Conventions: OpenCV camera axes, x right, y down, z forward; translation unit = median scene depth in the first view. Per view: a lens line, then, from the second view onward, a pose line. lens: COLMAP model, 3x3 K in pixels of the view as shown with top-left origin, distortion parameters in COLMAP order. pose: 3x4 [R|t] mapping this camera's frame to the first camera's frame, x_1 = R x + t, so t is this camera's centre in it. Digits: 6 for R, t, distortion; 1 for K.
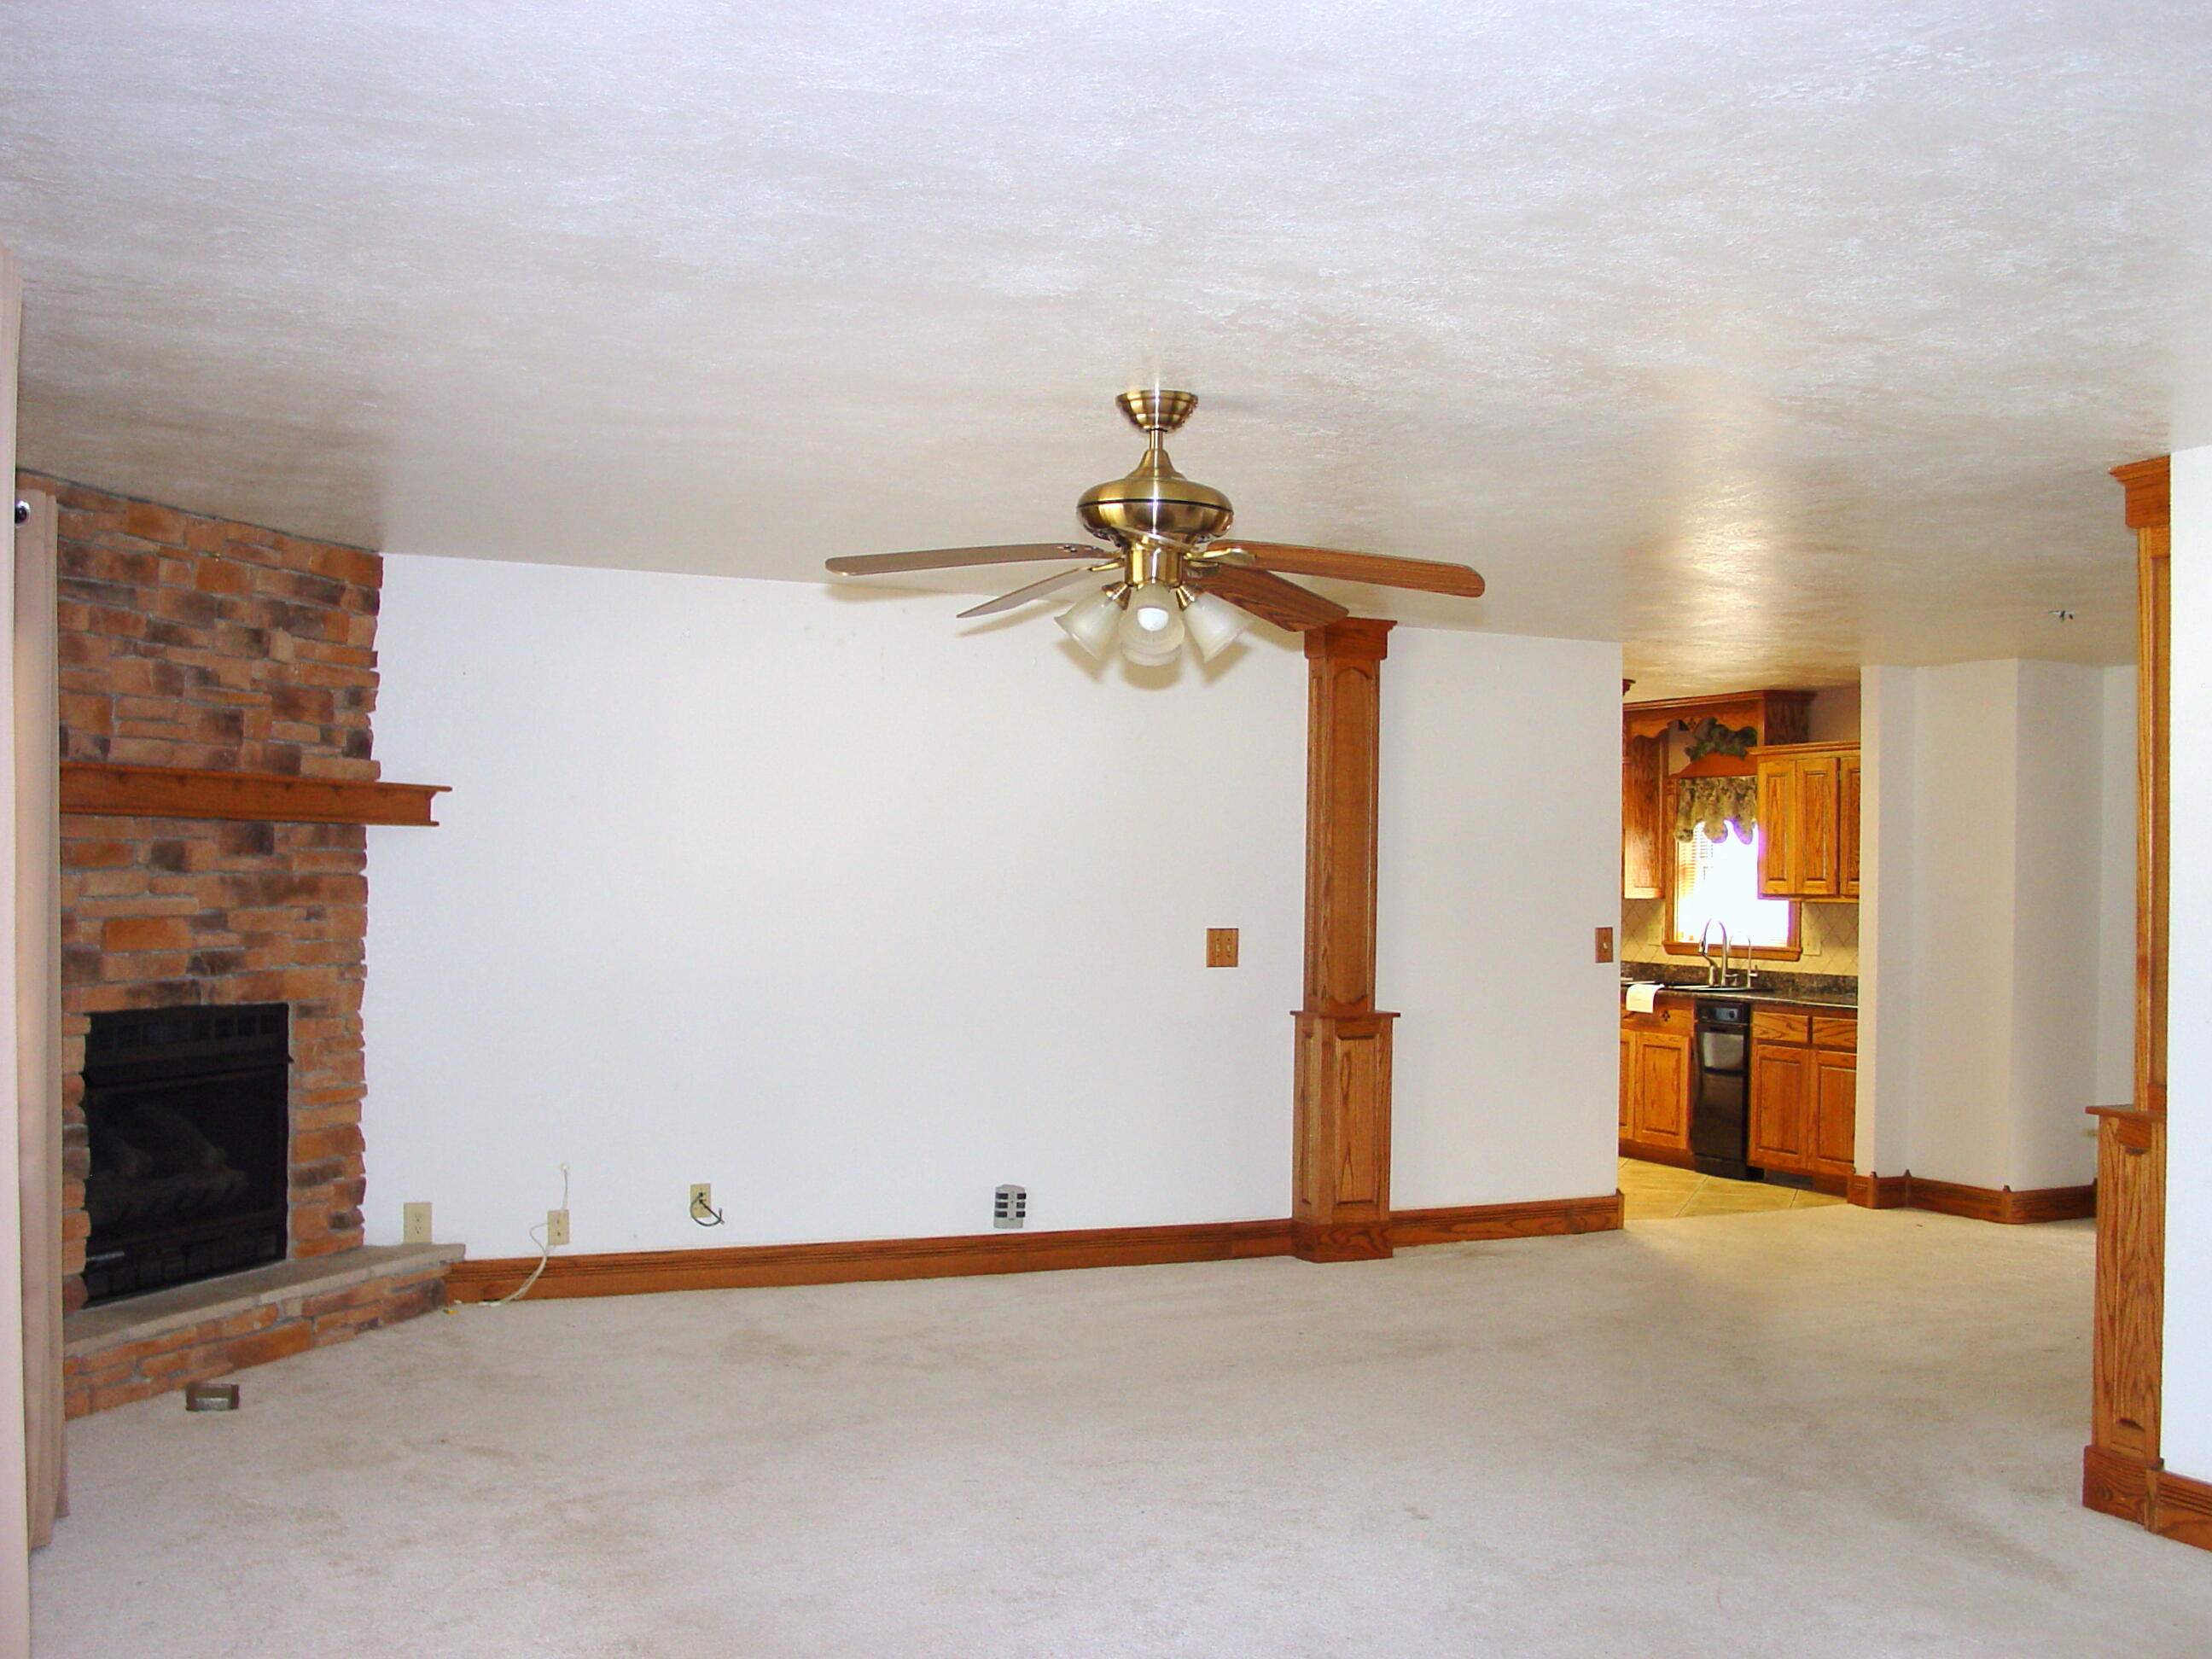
lens RADIAL K [[2233.1, 0, 1106.0], [0, 2233.1, 829.5], [0, 0, 1]] dist [-0.186798, 0.211167]
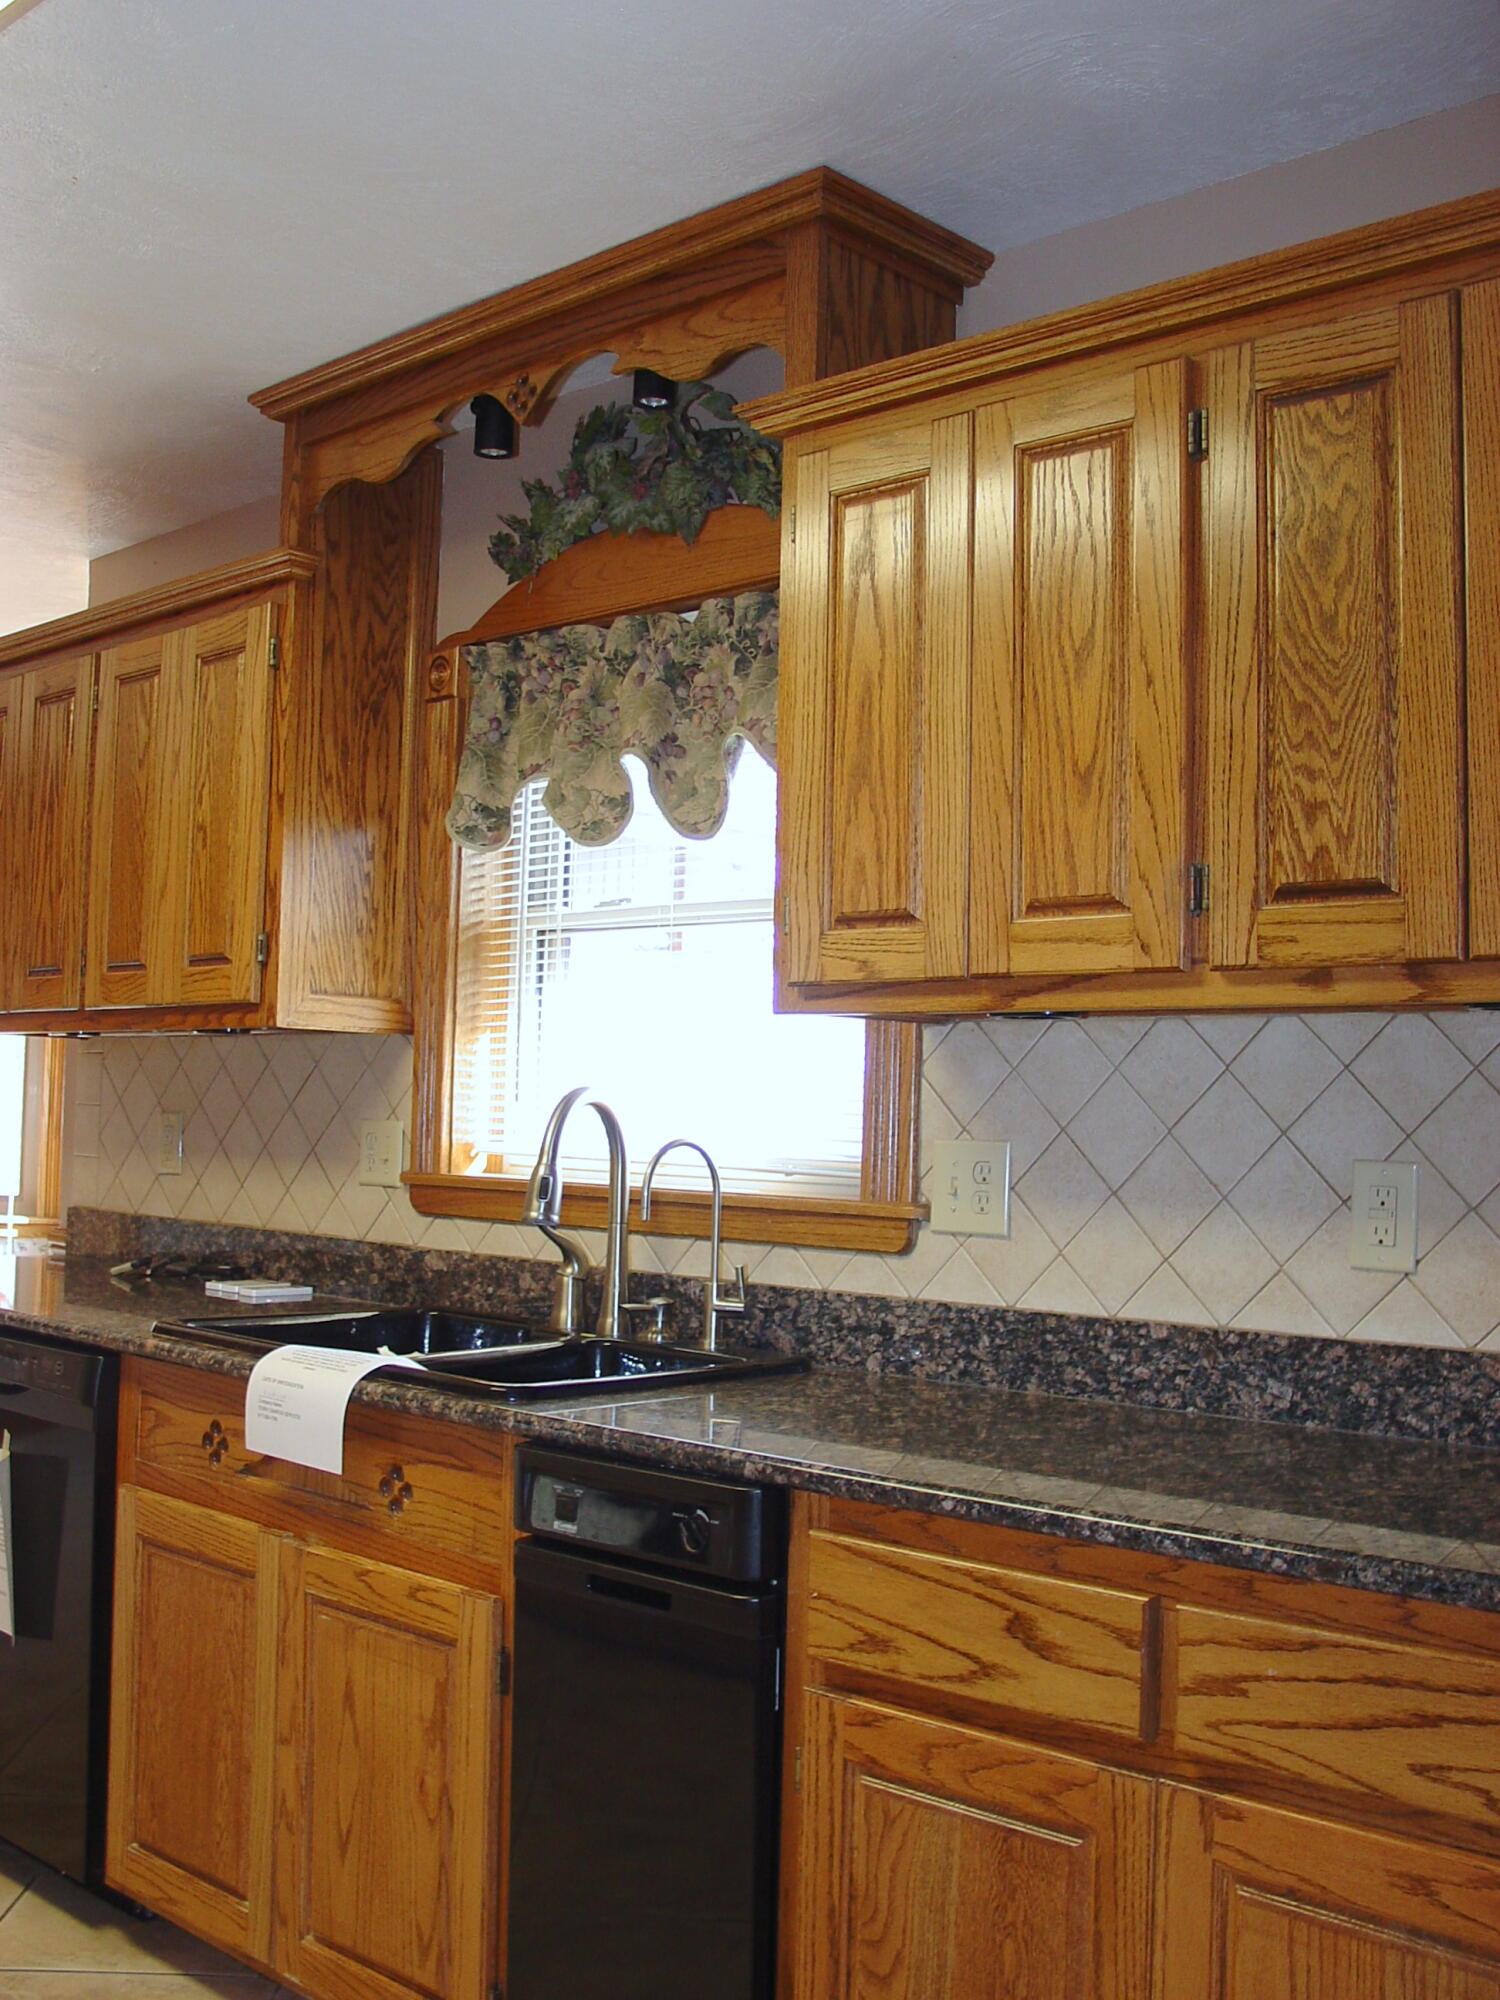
lens RADIAL K [[2019.0, 0, 750.0], [0, 2019.0, 1000.0], [0, 0, 1]] dist [-0.186798, 0.211167]
pose [[0.922474, 0.029951, 0.384896, 0.151957], [-0.019889, 0.999349, -0.030098, 0.027567], [-0.385547, 0.020110, 0.922469, 0.582810]]
